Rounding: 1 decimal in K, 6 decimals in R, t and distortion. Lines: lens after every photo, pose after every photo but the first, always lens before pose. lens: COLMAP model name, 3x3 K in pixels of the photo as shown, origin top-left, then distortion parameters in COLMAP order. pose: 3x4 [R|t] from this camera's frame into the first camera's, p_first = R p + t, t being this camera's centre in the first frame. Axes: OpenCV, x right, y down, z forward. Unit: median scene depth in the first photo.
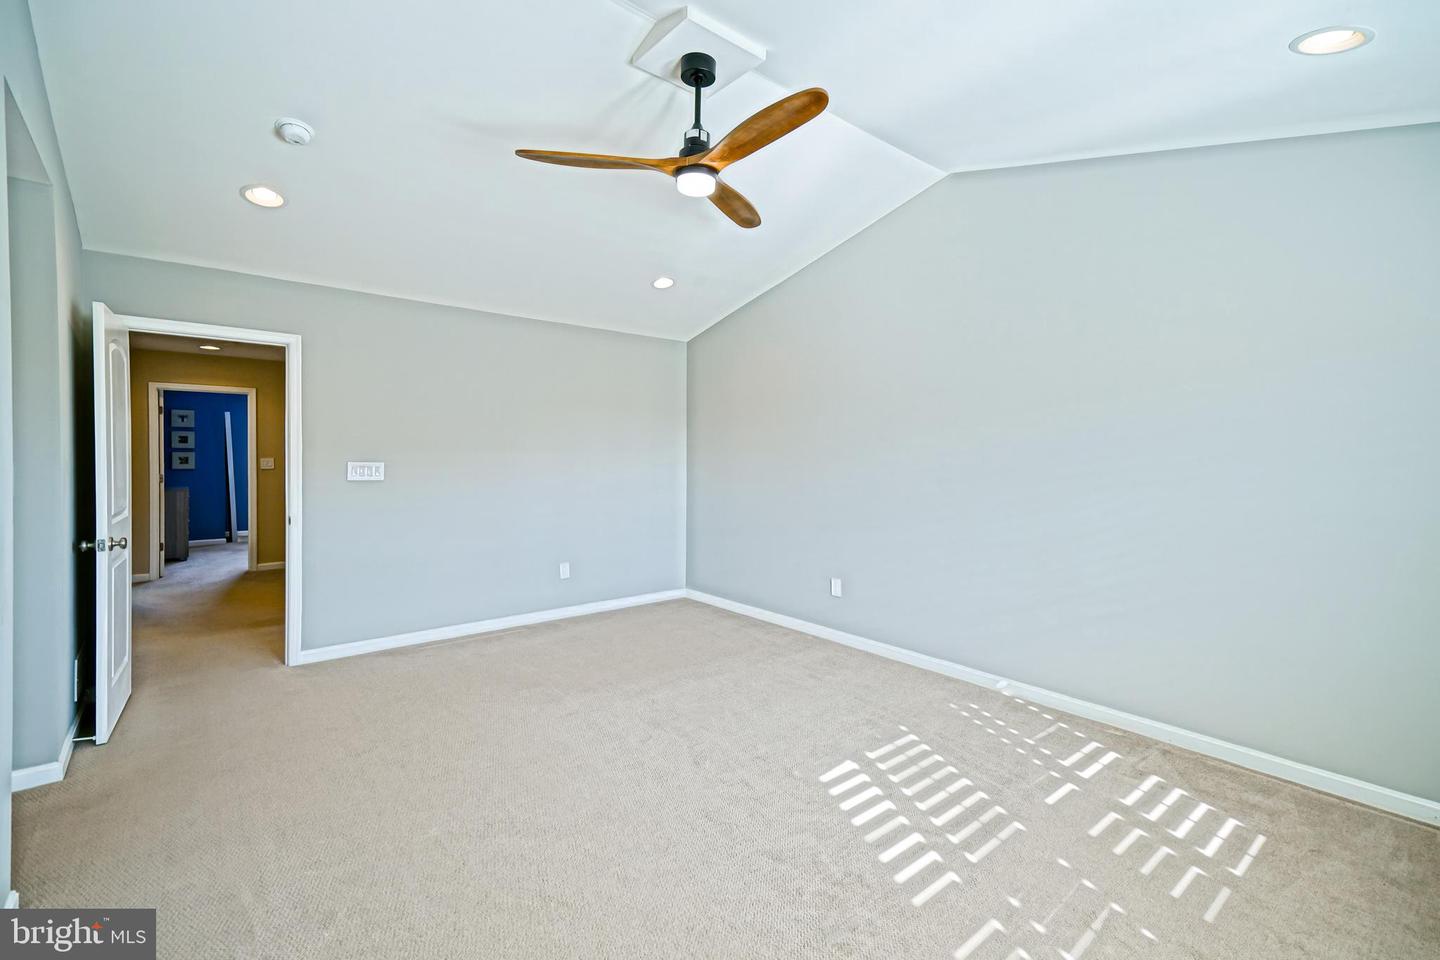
lens RADIAL K [[638.0, 0, 718.5], [0, 638.0, 474.4], [0, 0, 1]] dist [0.045725, -0.006133]
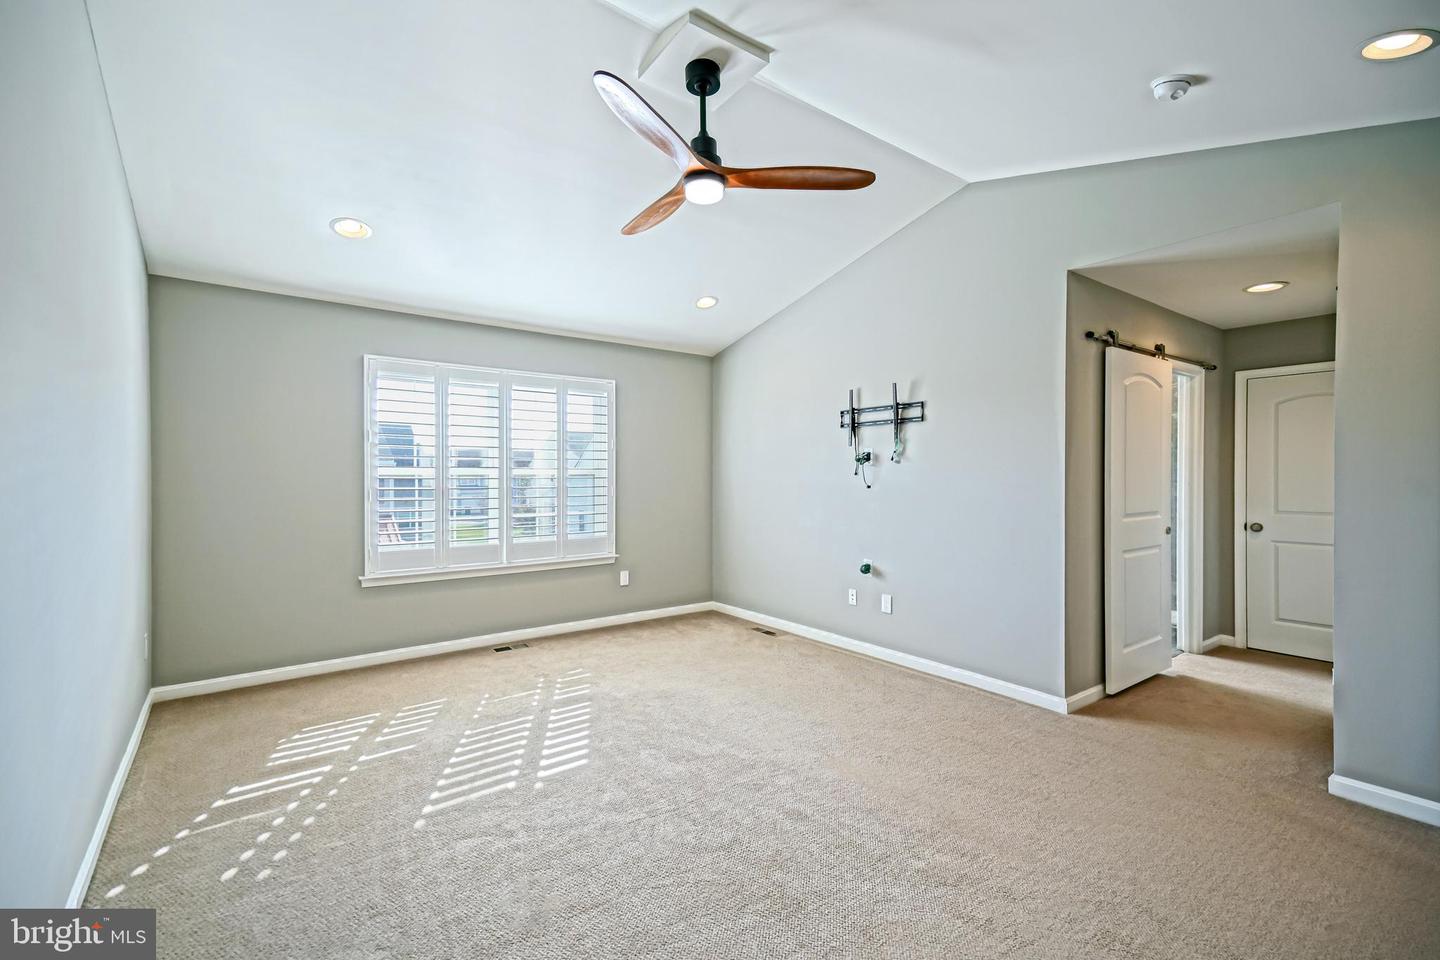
lens RADIAL K [[638.0, 0, 717.7], [0, 638.0, 475.8], [0, 0, 1]] dist [0.045725, -0.006133]
pose [[-0.999687, -0.000780, 0.025023, -0.086201], [-0.000344, 0.999848, 0.017437, -0.020889], [-0.025033, 0.017423, -0.999535, 2.084814]]
